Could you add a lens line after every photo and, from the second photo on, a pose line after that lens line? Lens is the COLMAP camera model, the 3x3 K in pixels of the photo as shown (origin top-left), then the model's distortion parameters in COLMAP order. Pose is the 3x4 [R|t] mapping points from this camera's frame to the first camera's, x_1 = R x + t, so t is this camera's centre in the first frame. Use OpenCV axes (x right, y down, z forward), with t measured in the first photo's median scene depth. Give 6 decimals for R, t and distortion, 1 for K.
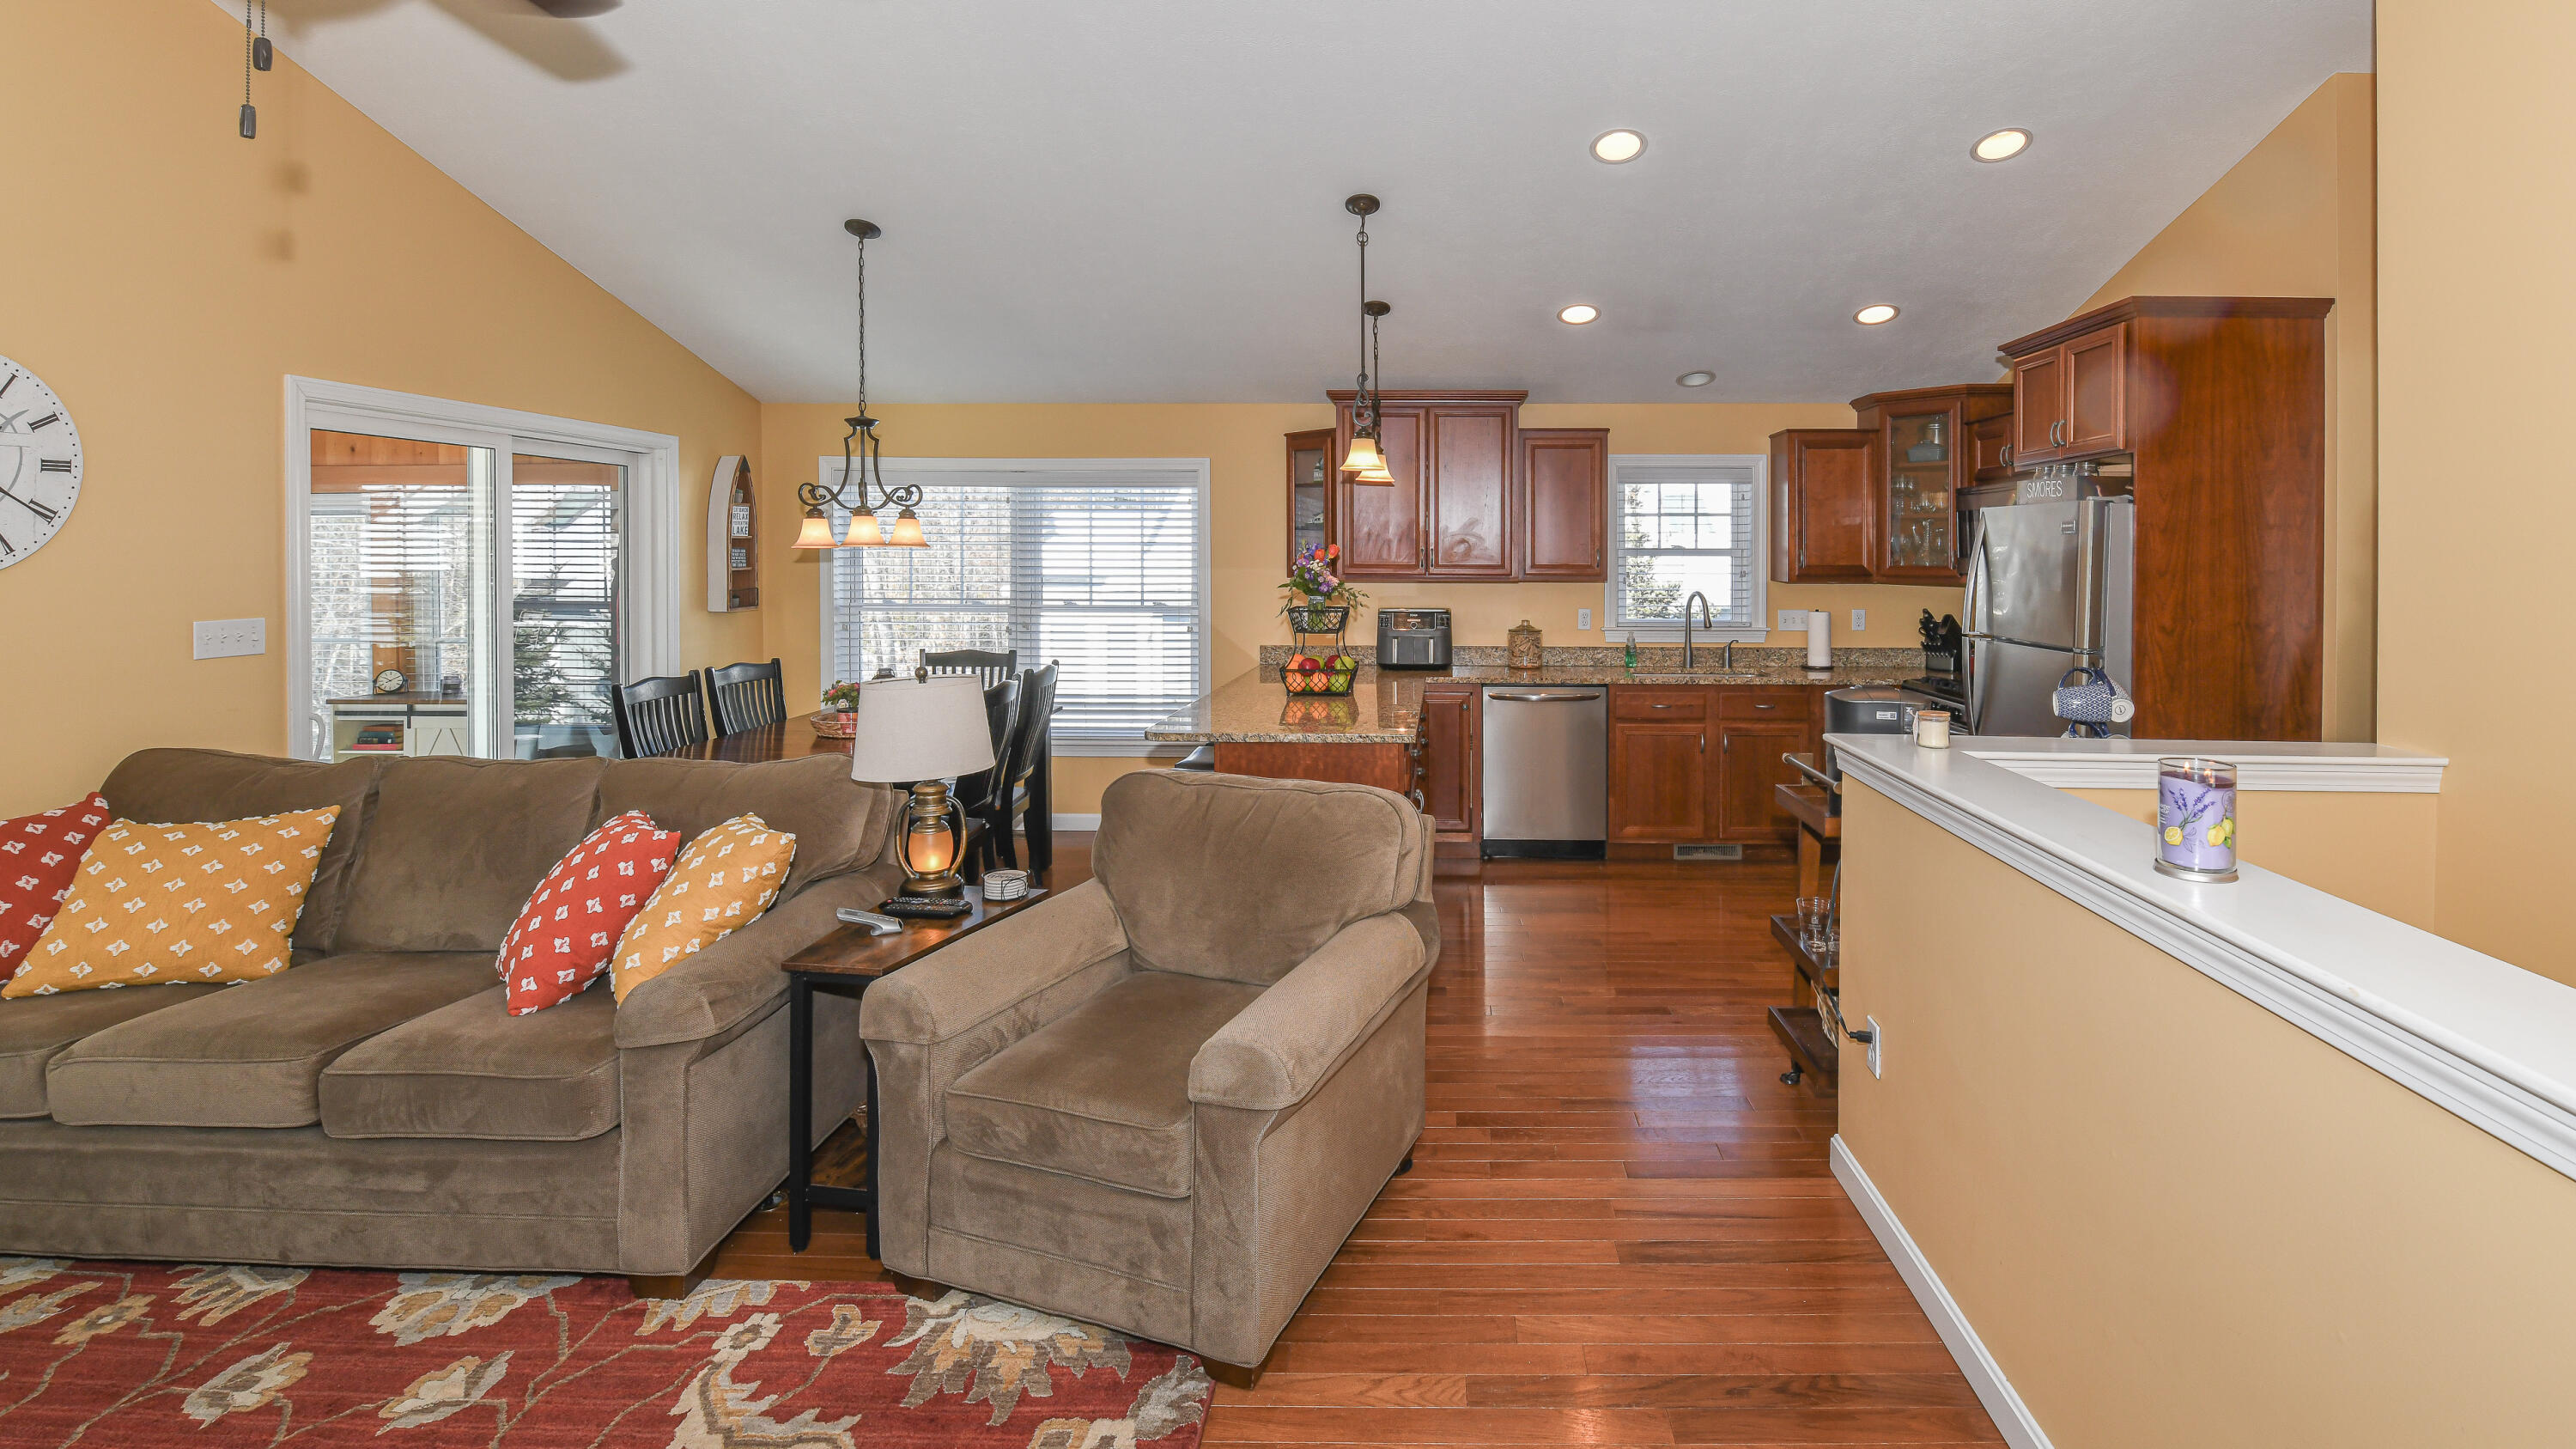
lens RADIAL K [[1161.6, 0, 1429.3], [0, 1161.6, 569.2], [0, 0, 1]] dist [-0.011014, -0.003389]
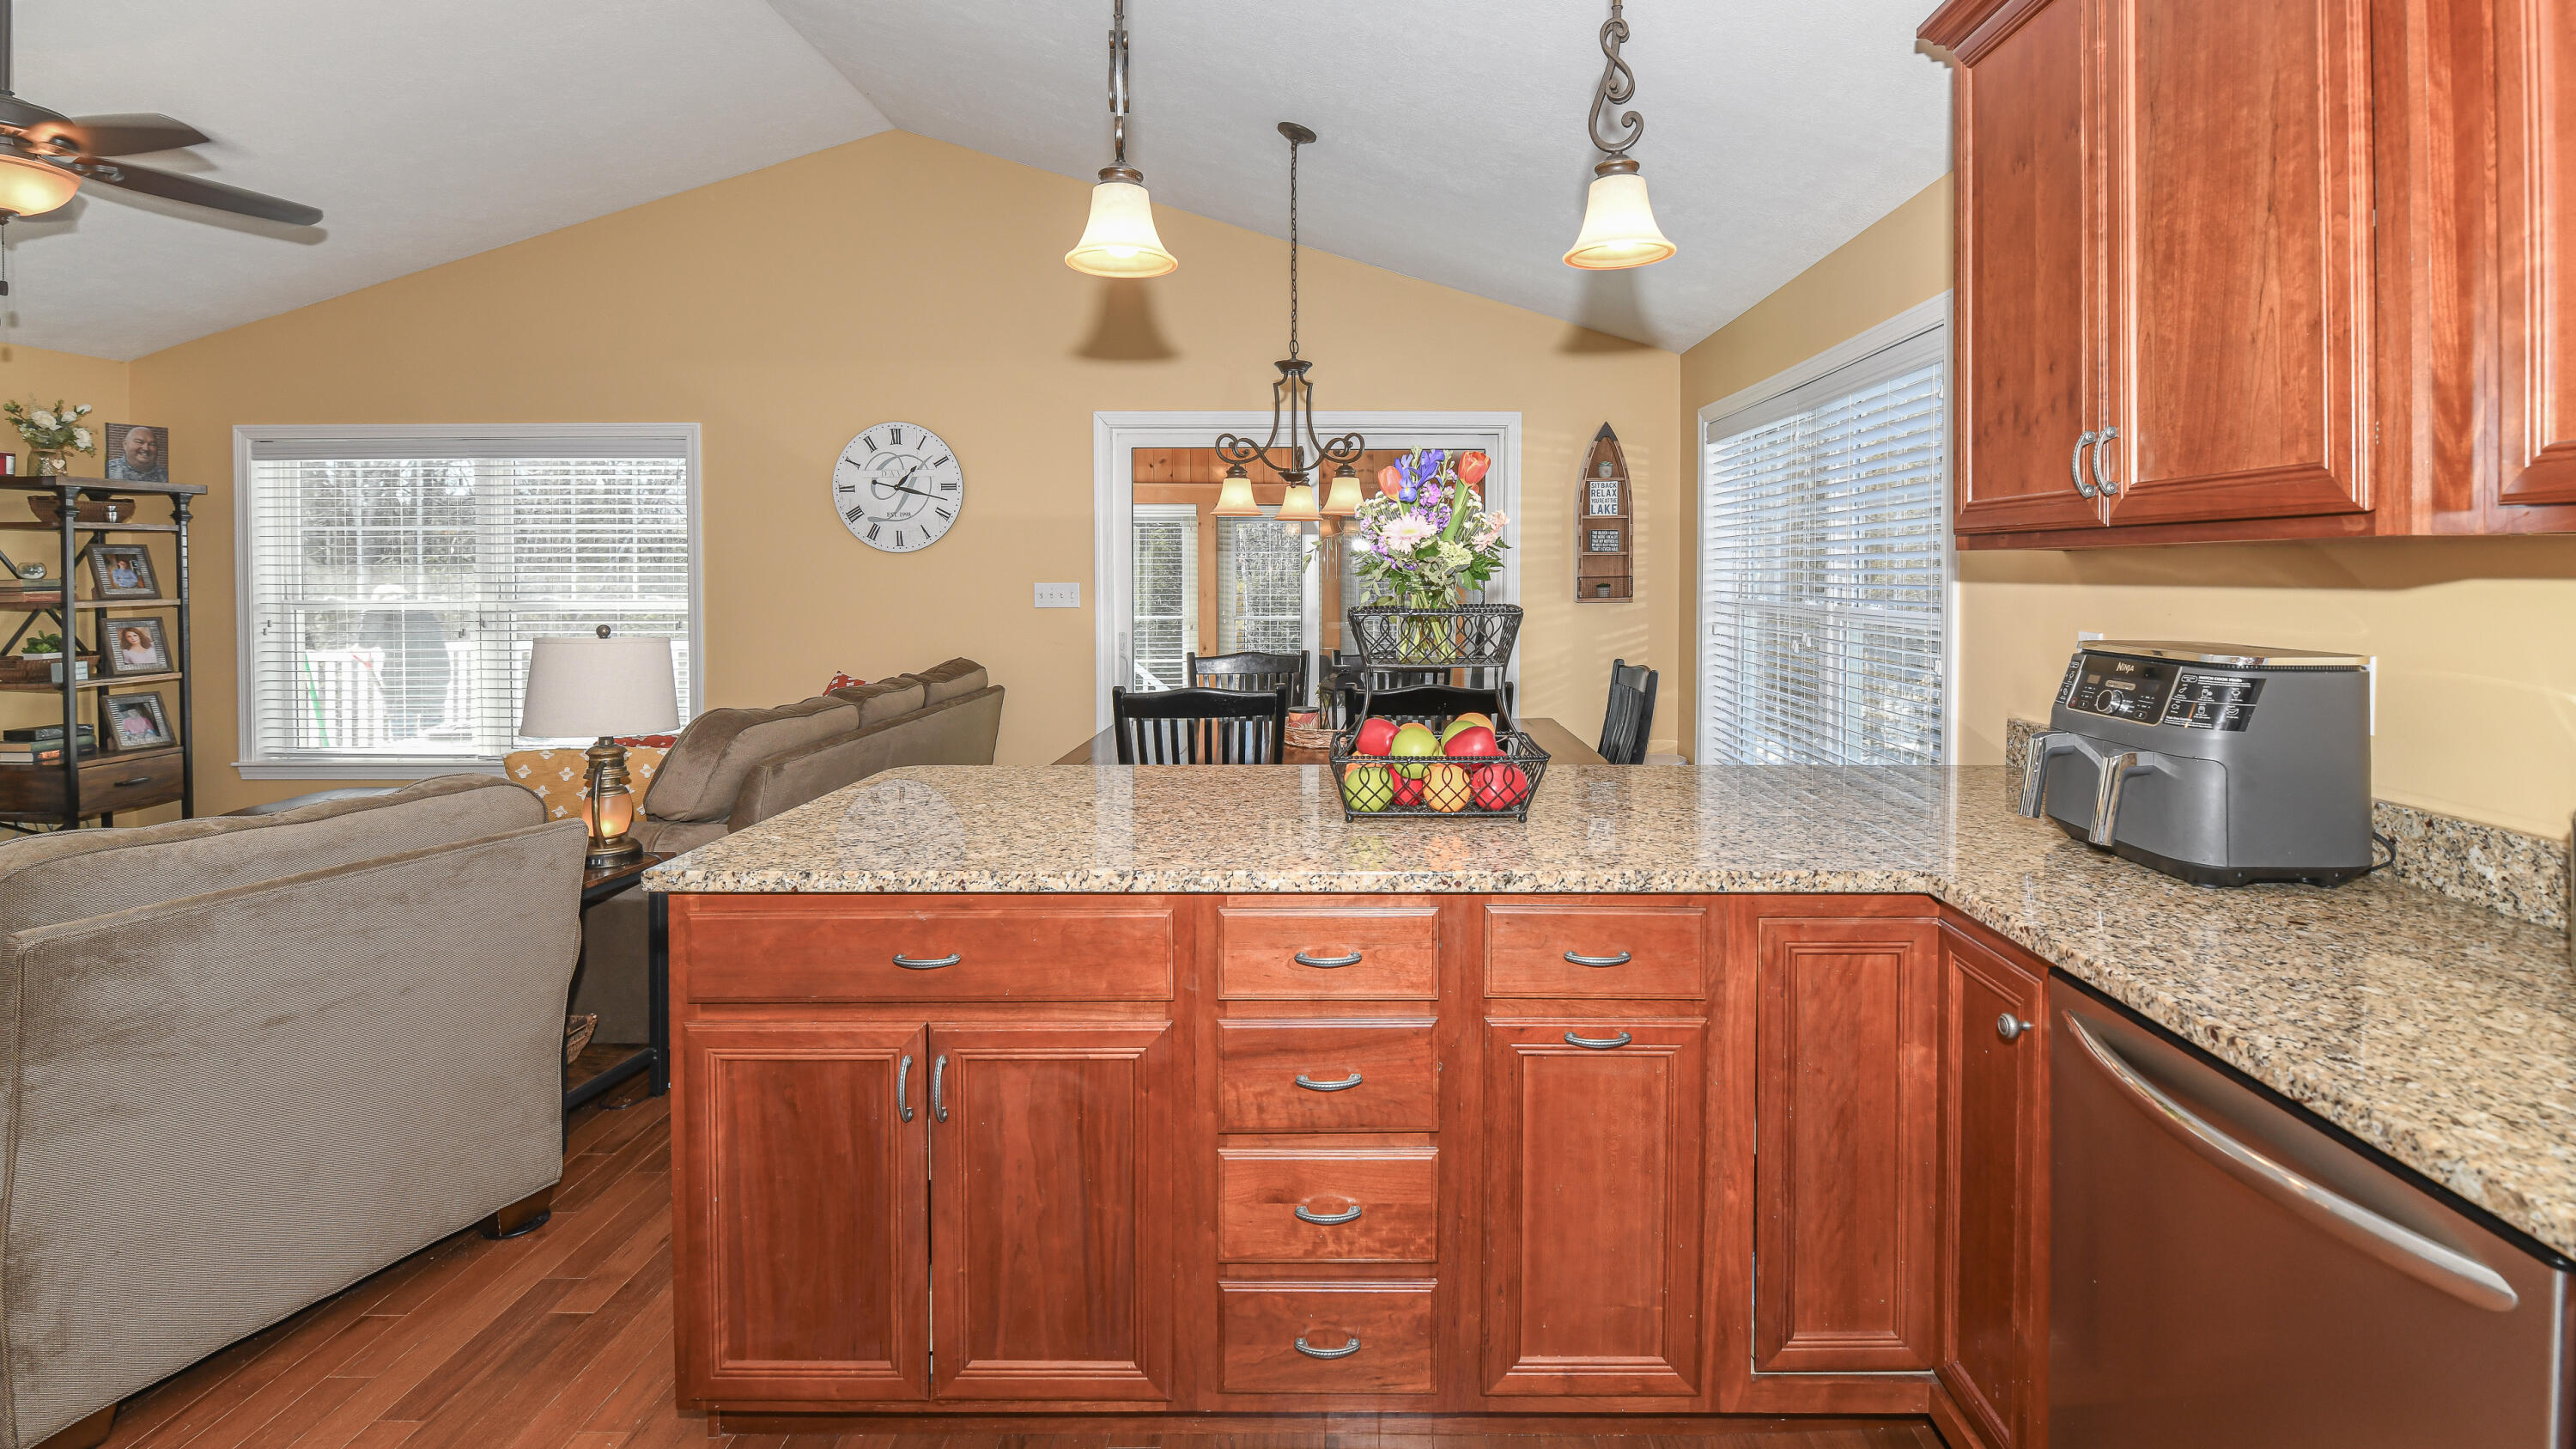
lens RADIAL K [[1161.6, 0, 1345.6], [0, 1161.6, 583.7], [0, 0, 1]] dist [-0.011014, -0.003389]
pose [[0.014094, 0.011282, -0.999837, 0.641610], [-0.009718, 0.999891, 0.011146, 0.035457], [0.999853, 0.009559, 0.014202, 1.868393]]
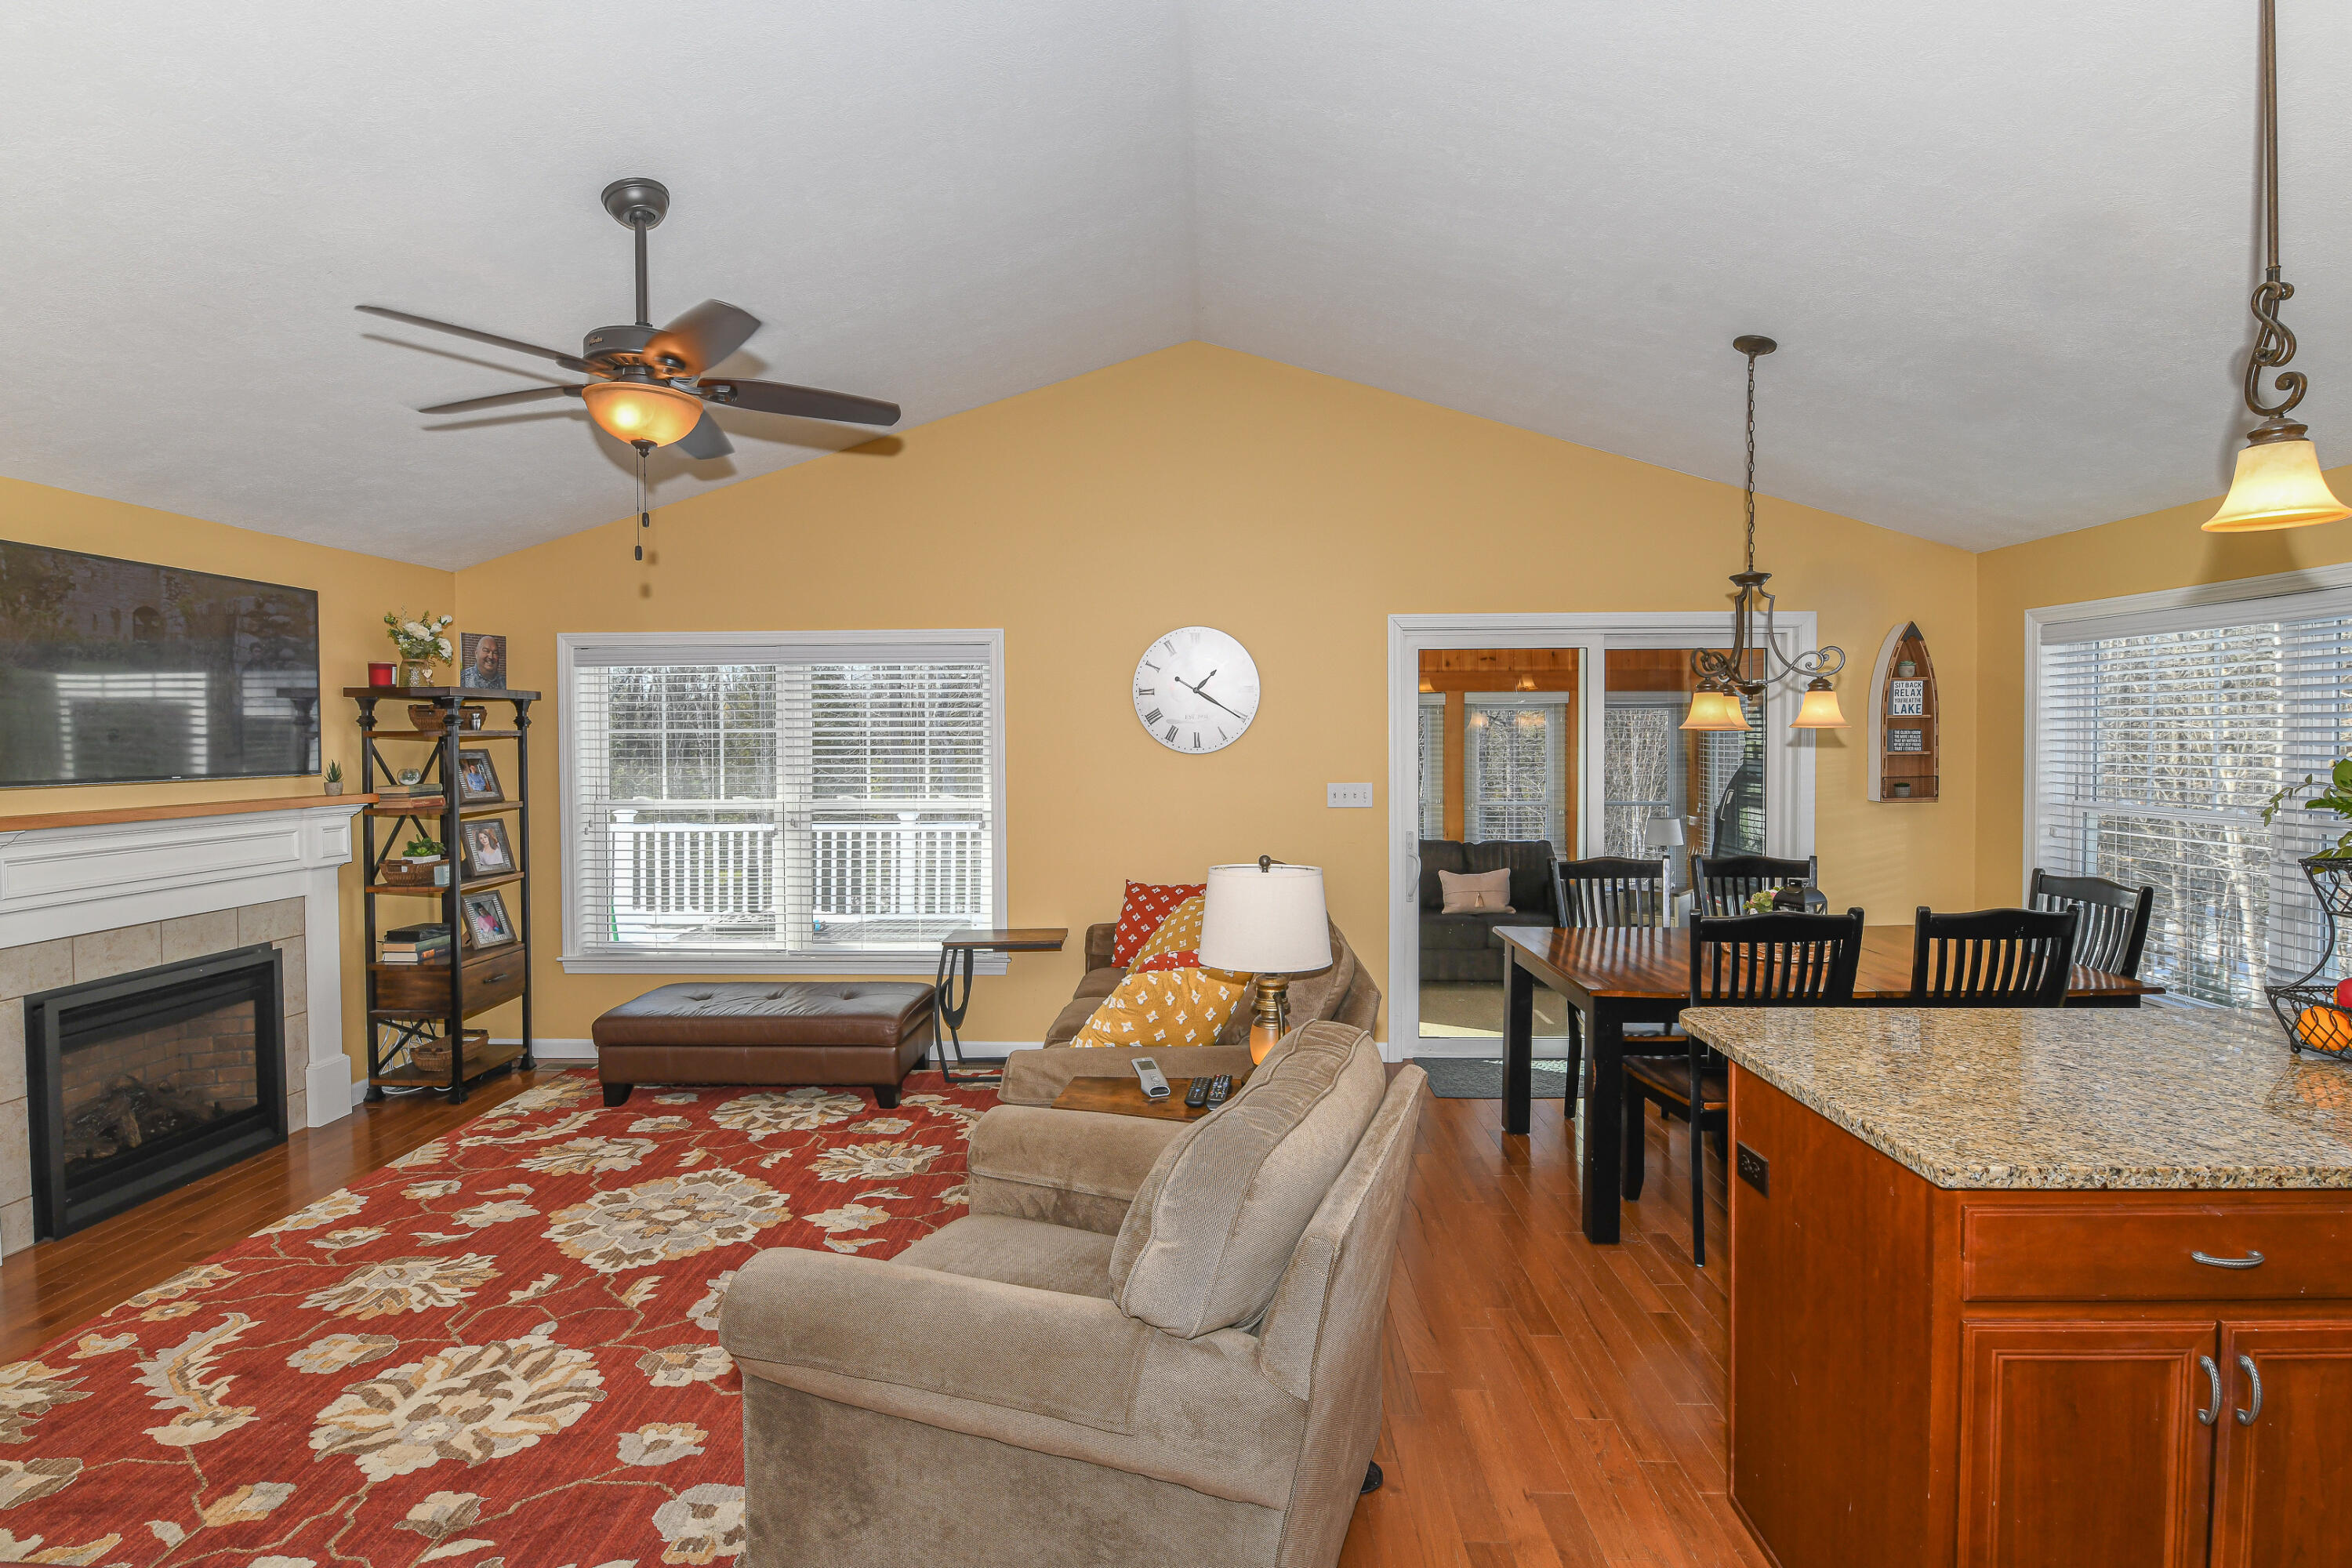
lens RADIAL K [[1108.0, 0, 1160.5], [0, 1108.0, 753.6], [0, 0, 1]] dist [-0.022700, -0.001447]
pose [[-0.032660, 0.013983, -0.999369, 0.581224], [-0.005973, 0.999882, 0.014185, -0.018196], [0.999449, 0.006432, -0.032573, 1.094407]]
